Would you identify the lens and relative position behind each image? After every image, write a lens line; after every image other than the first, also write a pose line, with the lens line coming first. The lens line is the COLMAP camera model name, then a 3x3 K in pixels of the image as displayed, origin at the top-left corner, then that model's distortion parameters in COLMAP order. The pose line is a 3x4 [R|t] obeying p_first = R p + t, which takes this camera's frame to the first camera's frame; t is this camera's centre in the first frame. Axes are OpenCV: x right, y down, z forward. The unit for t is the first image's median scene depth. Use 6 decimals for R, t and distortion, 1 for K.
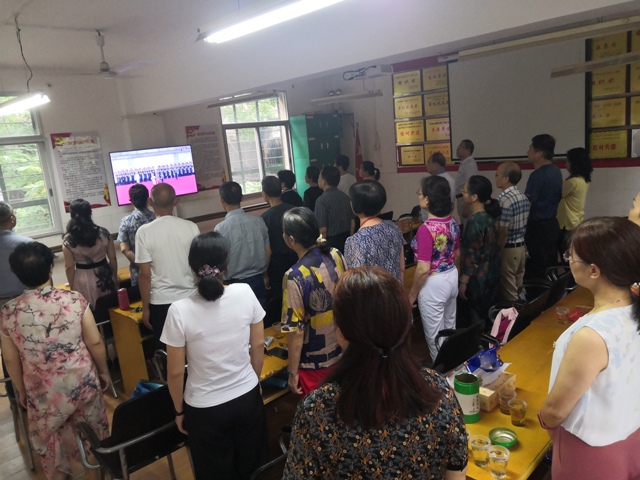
lens RADIAL K [[501.2, 0, 317.8], [0, 501.2, 245.4], [0, 0, 1]] dist [-0.018005, 0.008020]
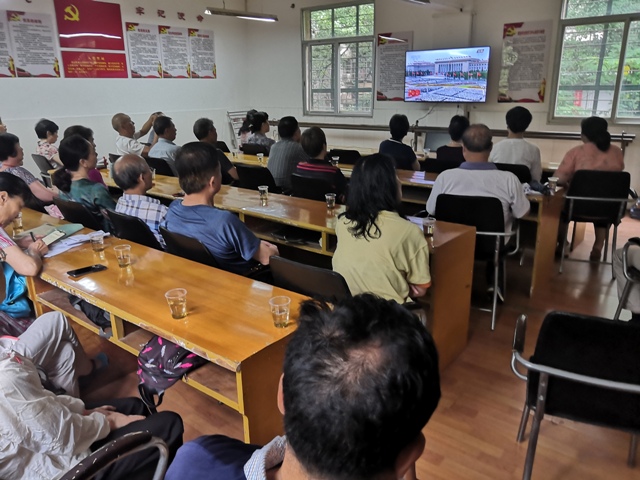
lens RADIAL K [[501.2, 0, 315.2], [0, 501.2, 240.4], [0, 0, 1]] dist [-0.018005, 0.008020]
pose [[0.100758, 0.367388, -0.924594, 0.594161], [-0.218153, 0.914866, 0.339750, -0.108415], [0.970699, 0.167470, 0.172327, 0.555168]]
